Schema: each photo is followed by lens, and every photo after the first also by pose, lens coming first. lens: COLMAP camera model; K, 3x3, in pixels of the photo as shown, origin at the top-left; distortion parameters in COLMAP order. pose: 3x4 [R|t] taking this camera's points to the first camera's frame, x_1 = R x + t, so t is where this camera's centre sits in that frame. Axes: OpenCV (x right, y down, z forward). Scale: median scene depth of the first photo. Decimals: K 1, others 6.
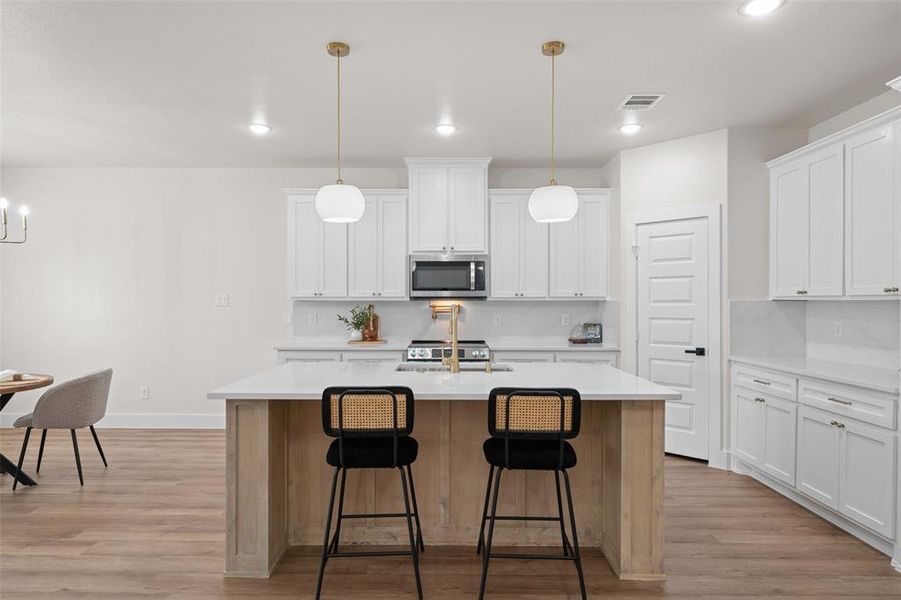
lens RADIAL K [[529.0, 0, 447.7], [0, 529.0, 303.5], [0, 0, 1]] dist [-0.000515, -0.000626]
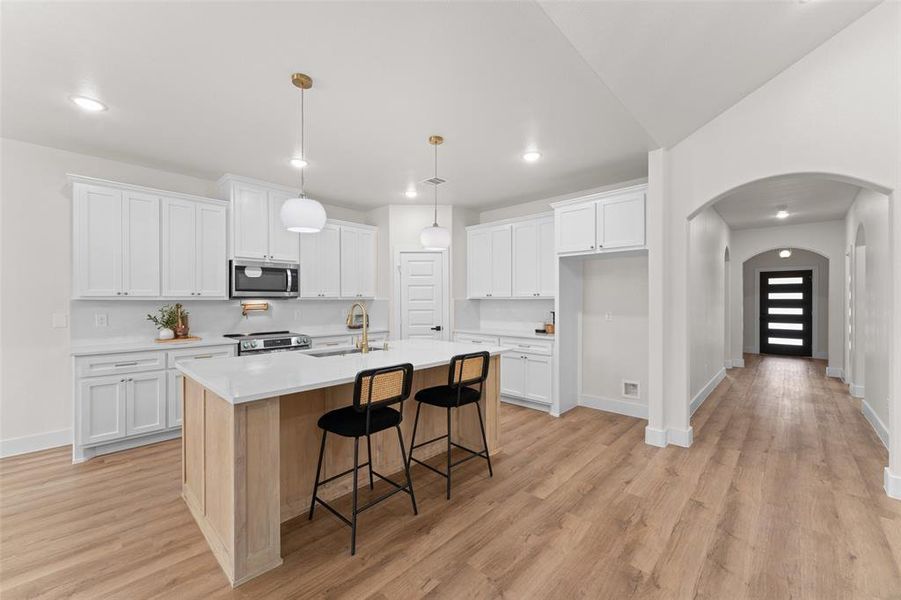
lens RADIAL K [[359.9, 0, 445.0], [0, 359.9, 300.5], [0, 0, 1]] dist [0.000786, -0.000053]
pose [[0.692619, -0.003708, 0.721295, -0.316445], [0.006251, 0.999980, -0.000862, -0.000640], [-0.721277, 0.005106, 0.692628, 0.133549]]
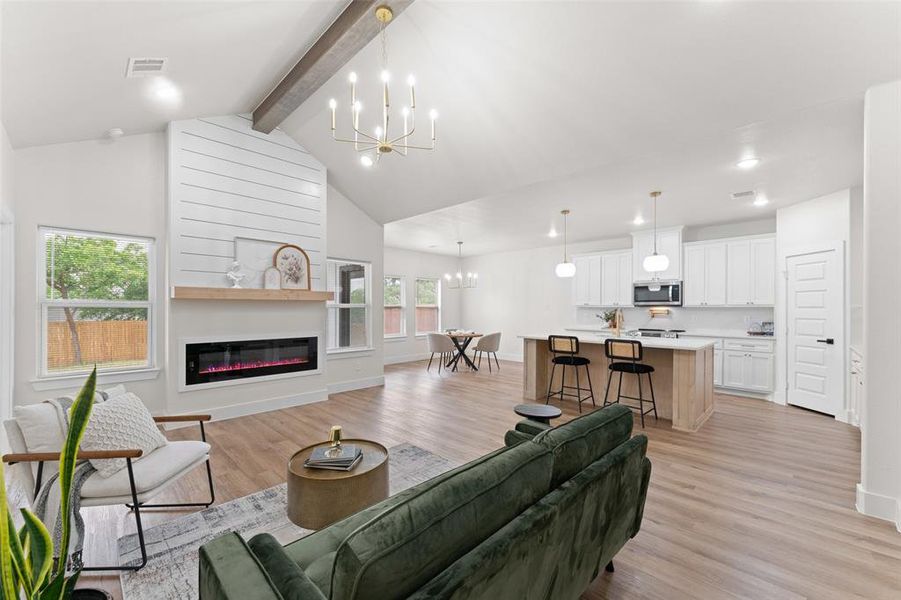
lens RADIAL K [[360.2, 0, 445.1], [0, 360.2, 307.4], [0, 0, 1]] dist [-0.000731, 0.000126]
pose [[0.711985, -0.000734, -0.702194, 0.359579], [-0.005480, 0.999963, -0.006602, 0.007630], [0.702173, 0.008548, 0.711955, -0.401801]]
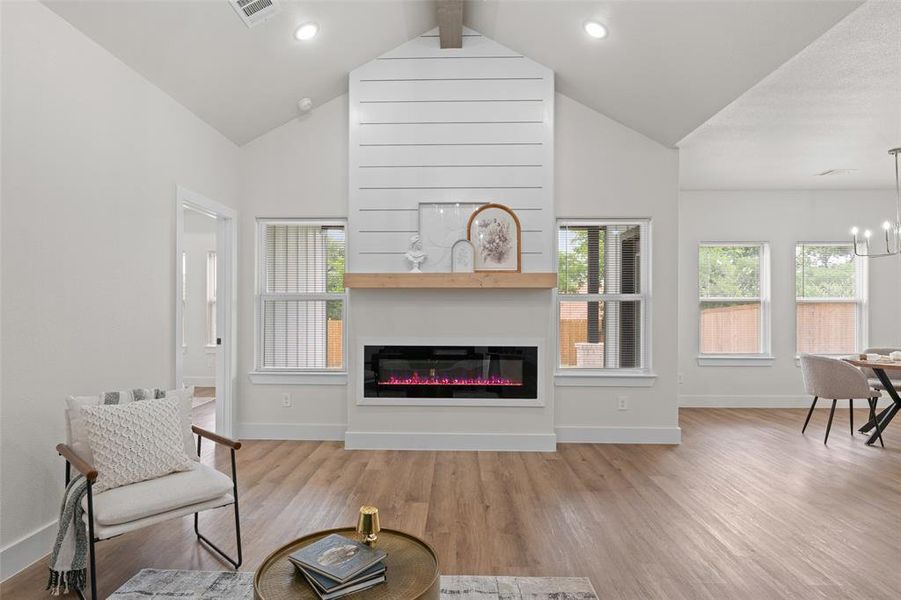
lens RADIAL K [[510.7, 0, 447.4], [0, 510.7, 307.6], [0, 0, 1]] dist [0.004403, 0.000268]
pose [[-0.021334, 0.001584, -0.999771, 0.290007], [-0.008233, 0.999965, 0.001760, 0.016467], [0.999738, 0.008269, -0.021320, -0.078712]]
